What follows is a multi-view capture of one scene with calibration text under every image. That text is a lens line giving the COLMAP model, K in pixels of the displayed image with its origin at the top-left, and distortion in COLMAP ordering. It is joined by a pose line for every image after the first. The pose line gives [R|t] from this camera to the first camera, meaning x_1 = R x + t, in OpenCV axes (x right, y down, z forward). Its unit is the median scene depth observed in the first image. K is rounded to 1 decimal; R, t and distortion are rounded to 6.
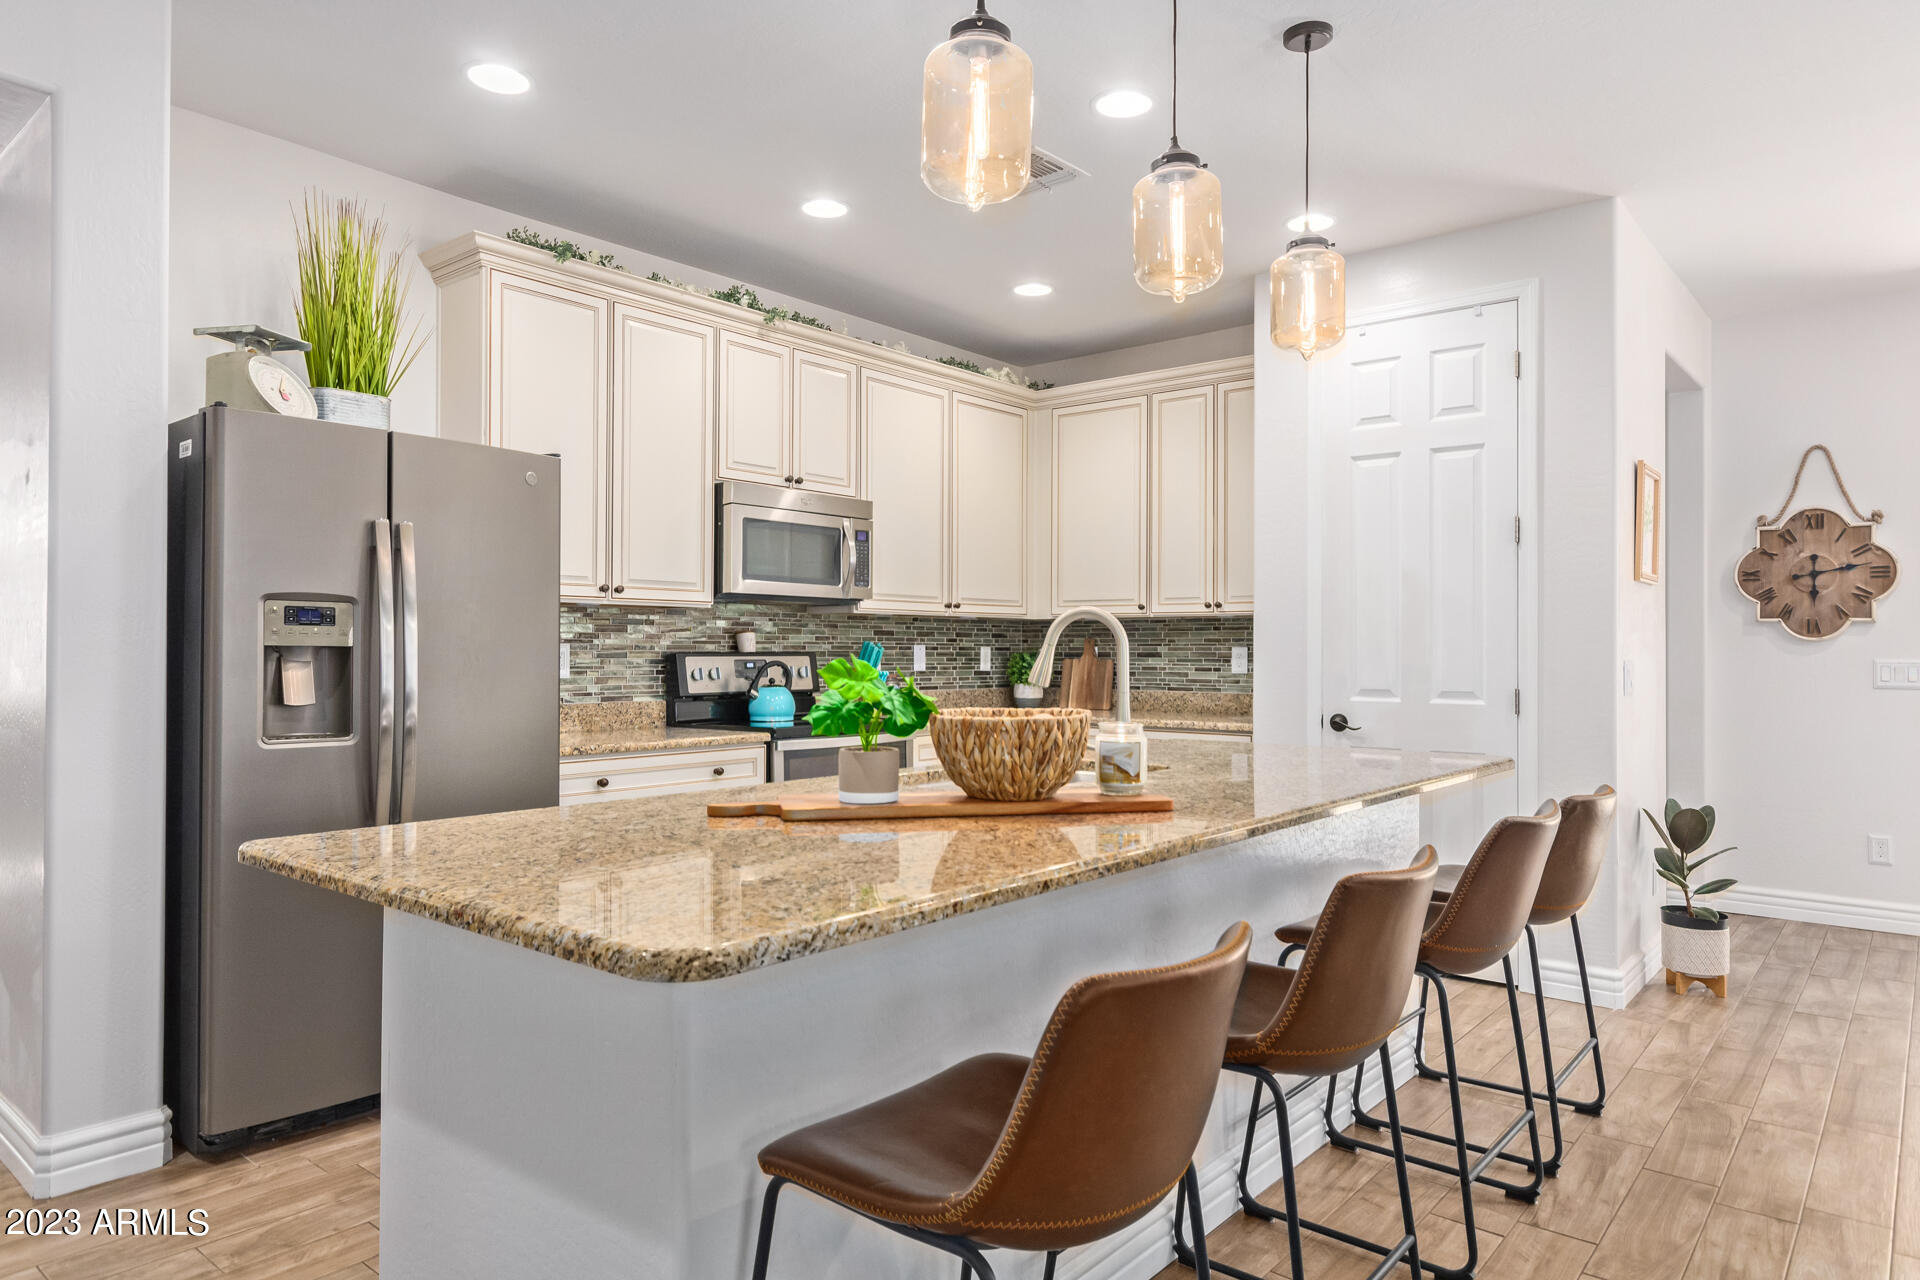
lens RADIAL K [[1209.9, 0, 932.4], [0, 1209.9, 634.1], [0, 0, 1]] dist [0.004710, 0.002892]
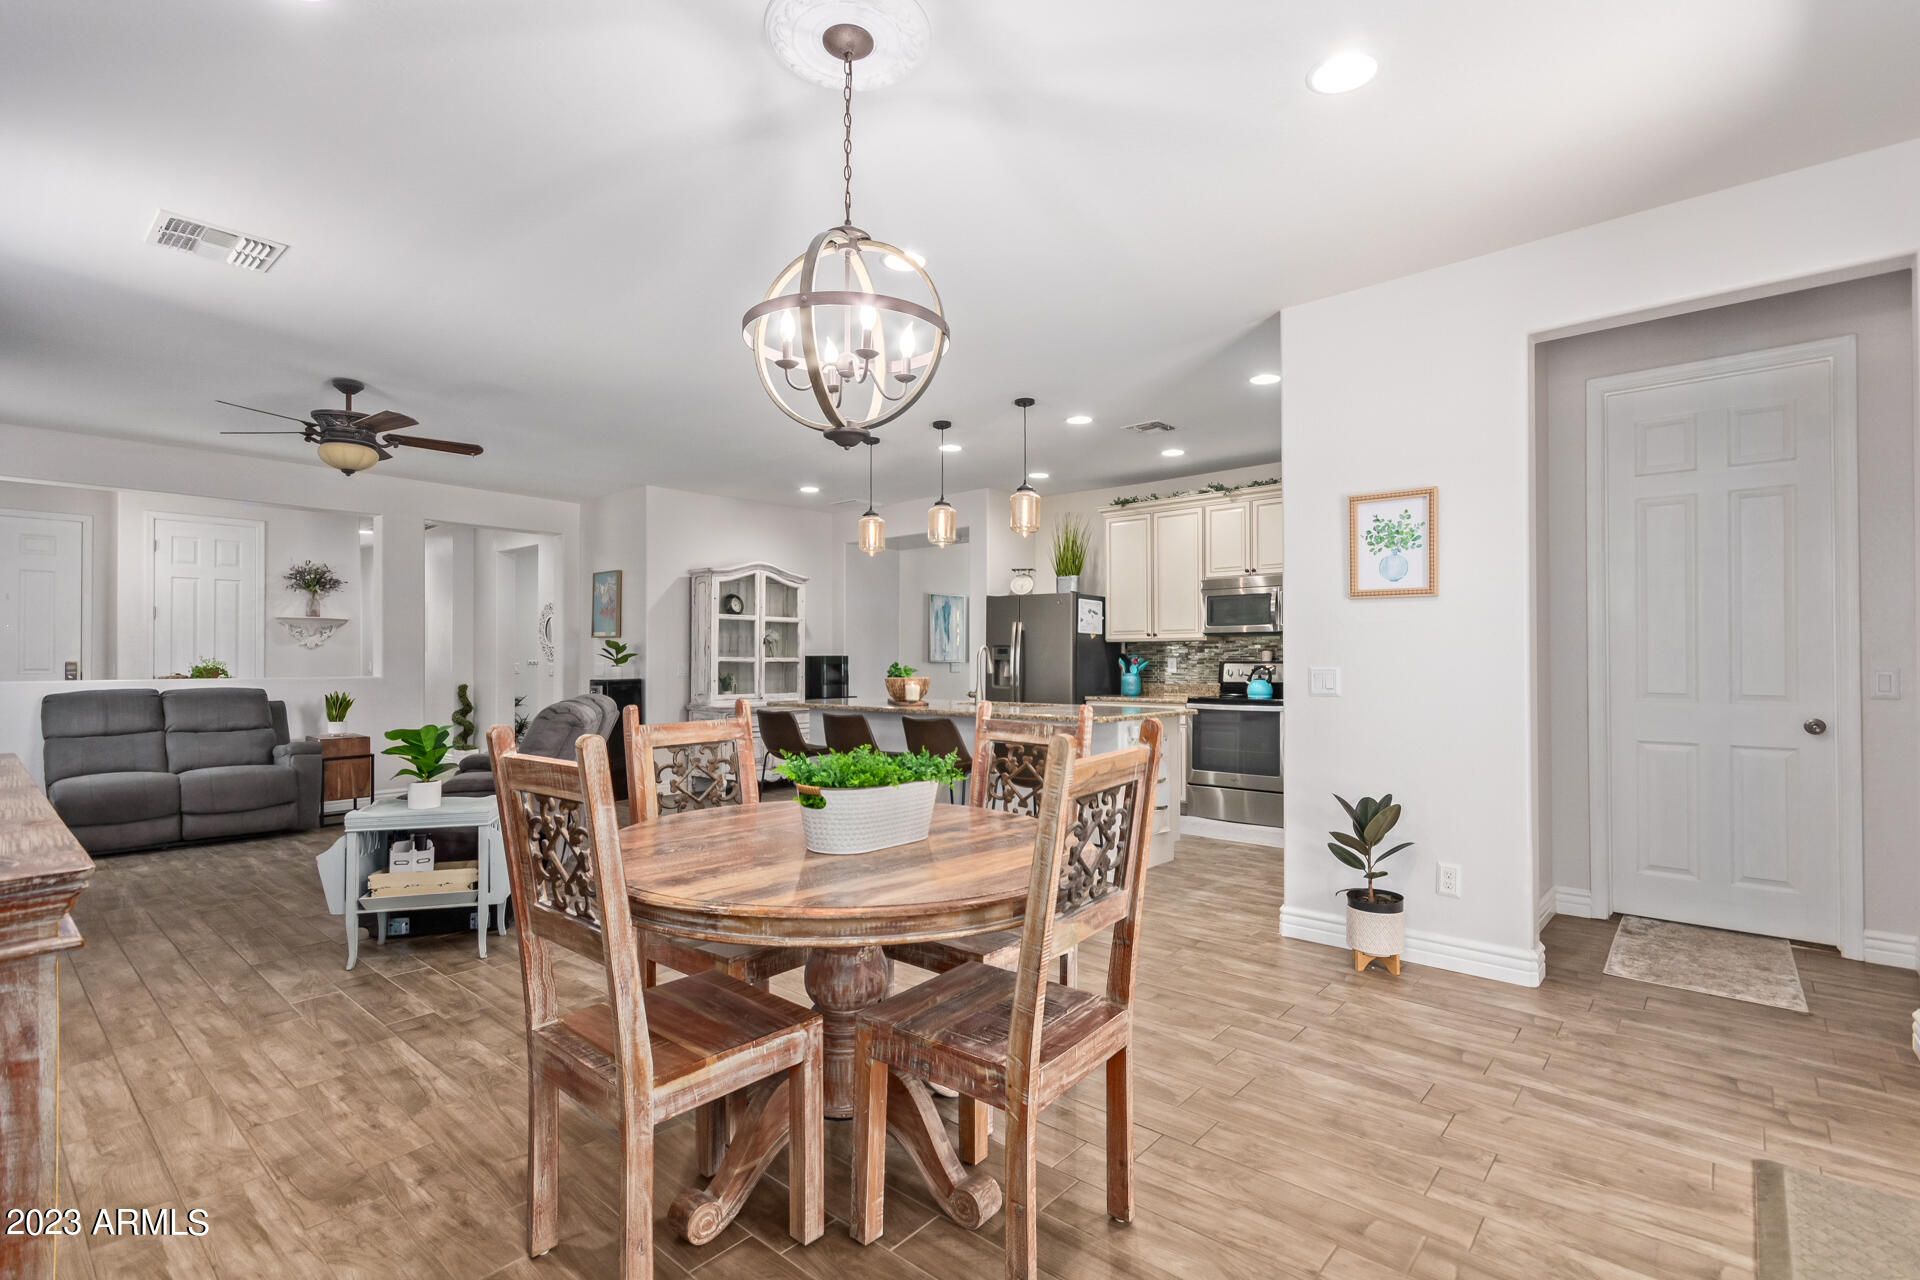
lens RADIAL K [[881.3, 0, 953.9], [0, 881.3, 647.1], [0, 0, 1]] dist [0.001886, -0.000539]
pose [[-0.016514, -0.017239, -0.999715, 1.210249], [0.015043, 0.999734, -0.017488, 0.009040], [0.999750, -0.015328, -0.016250, 0.531177]]
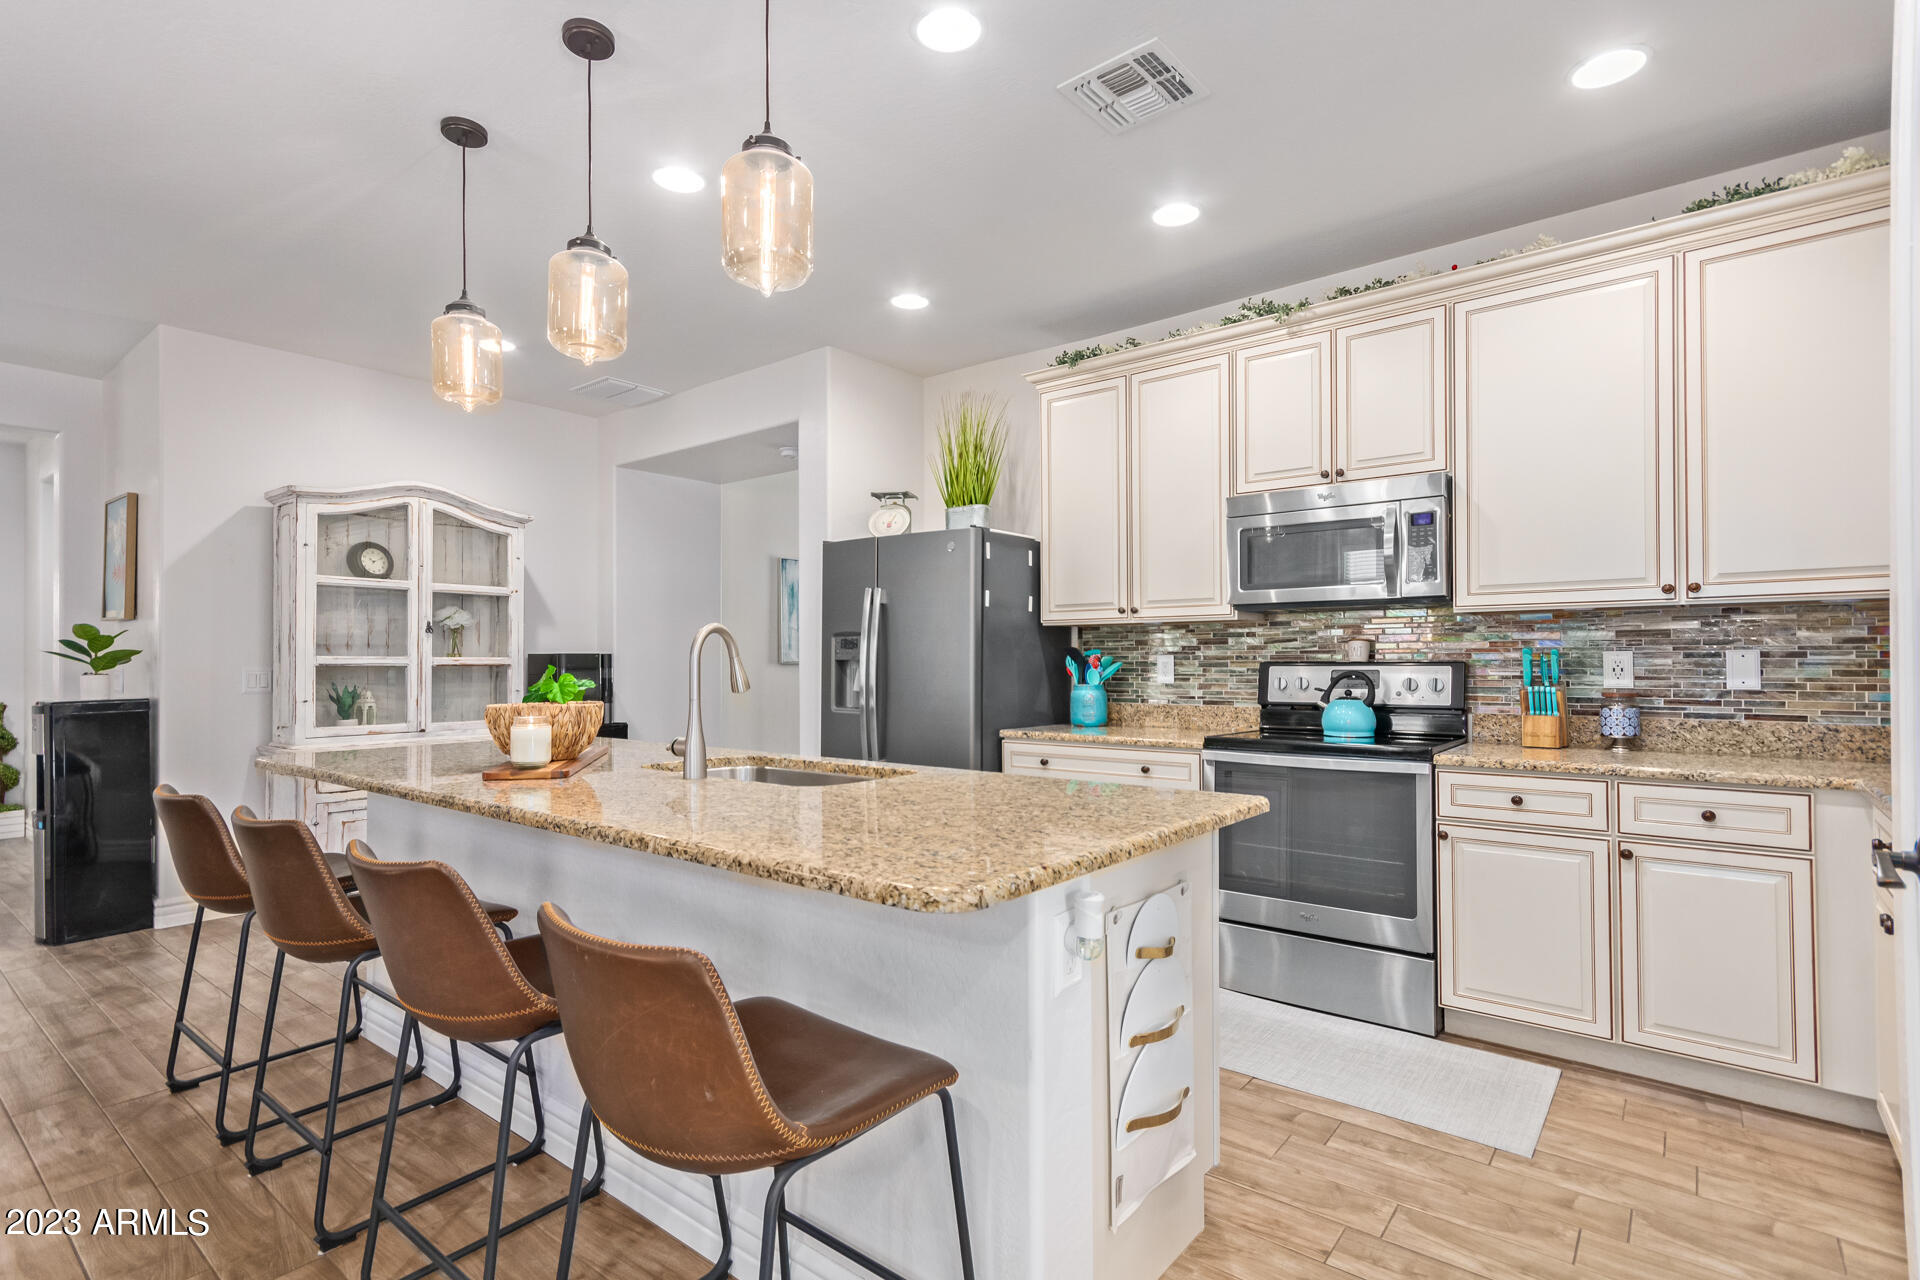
lens RADIAL K [[918.2, 0, 952.9], [0, 918.2, 653.6], [0, 0, 1]] dist [0.010949, -0.000168]
pose [[0.029983, -0.010499, -0.999495, 0.544524], [0.017744, 0.999793, -0.009969, 0.010136], [0.999393, -0.017436, 0.030164, 0.657744]]
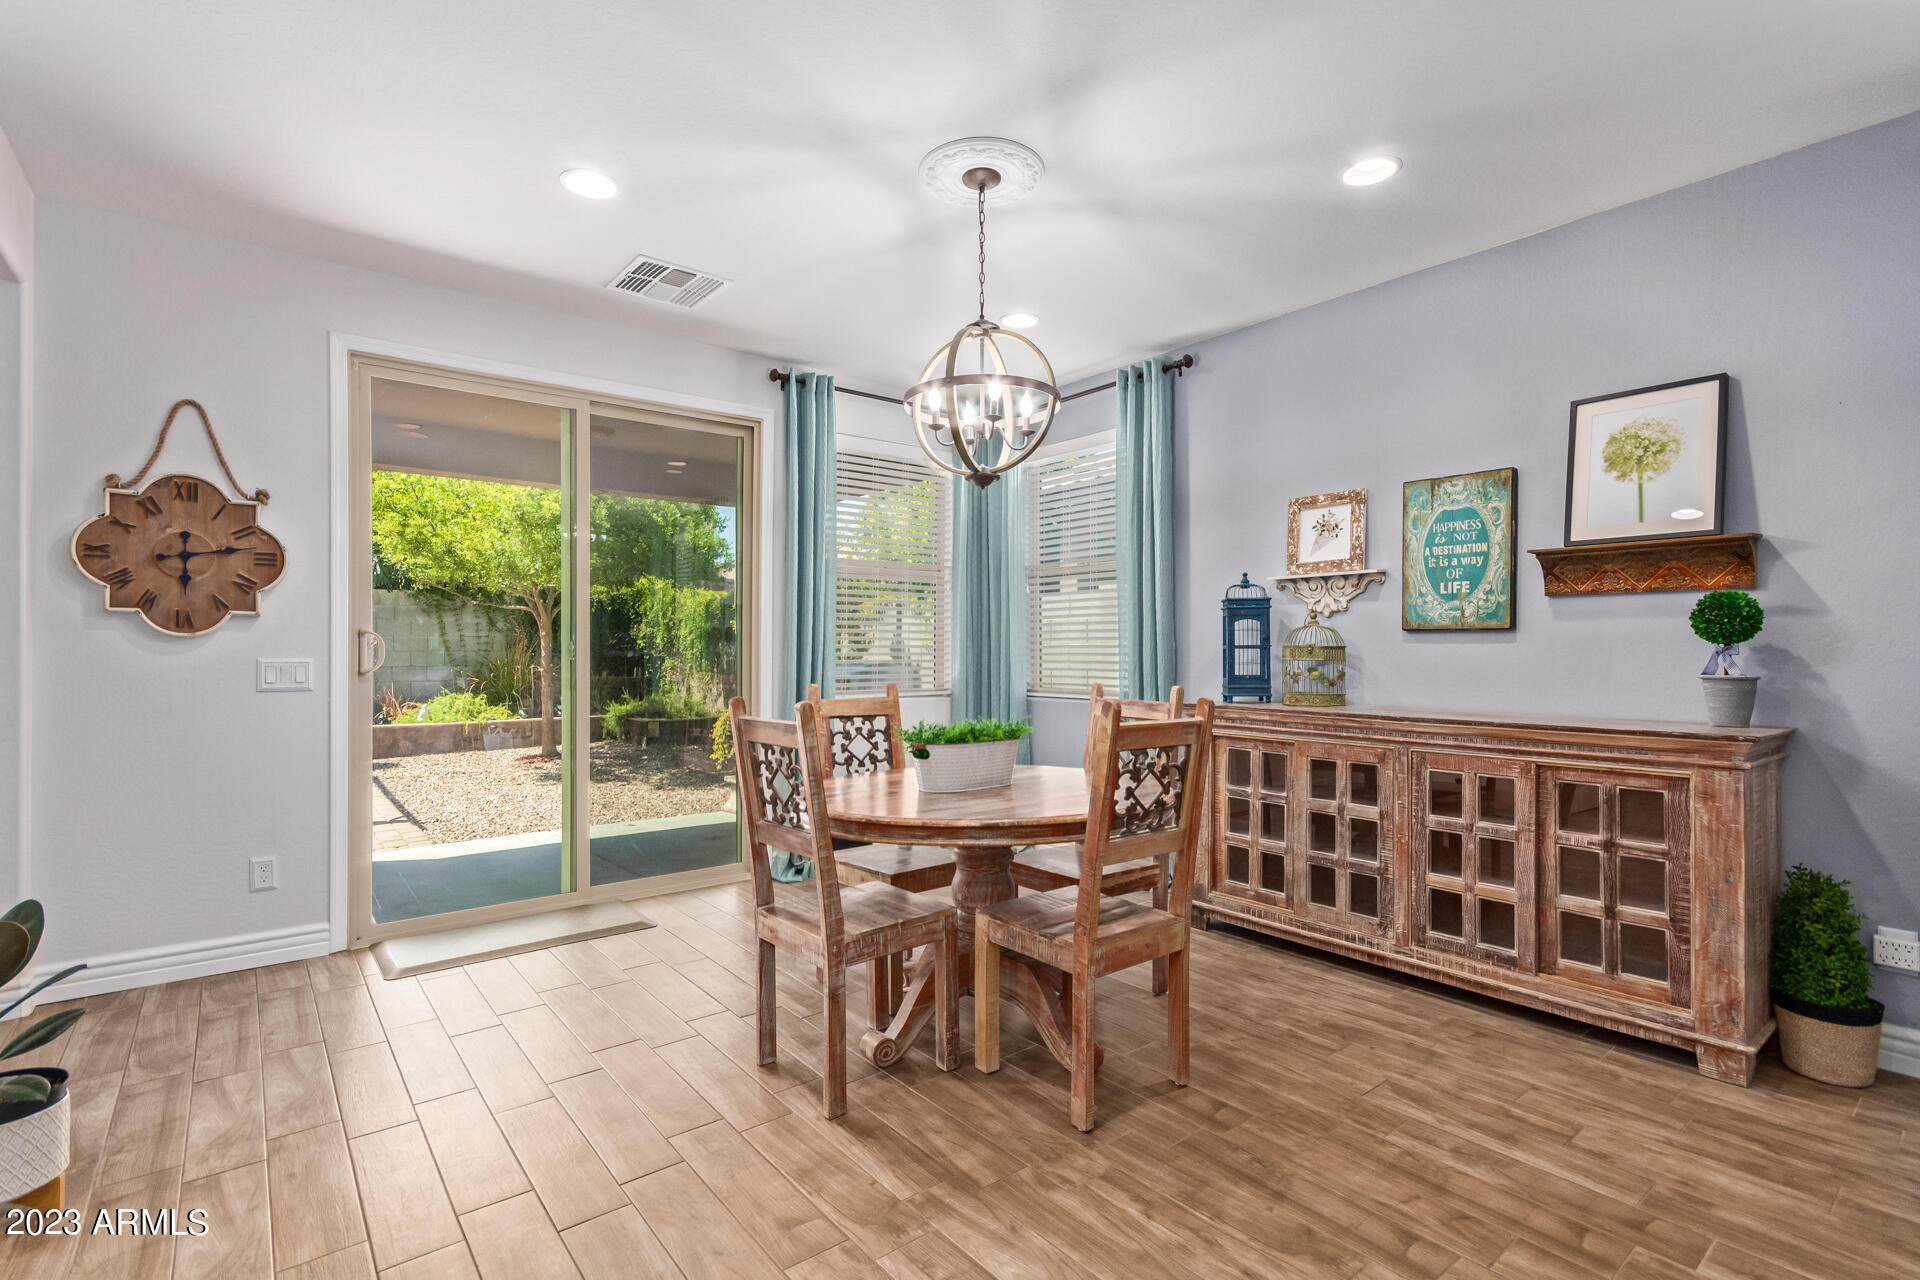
lens RADIAL K [[885.3, 0, 957.7], [0, 885.3, 654.0], [0, 0, 1]] dist [0.007252, -0.001076]
pose [[0.188444, -0.006851, 0.982060, 0.240315], [-0.012768, 0.999874, 0.009425, 0.004925], [-0.982001, -0.014315, 0.188333, 0.383645]]
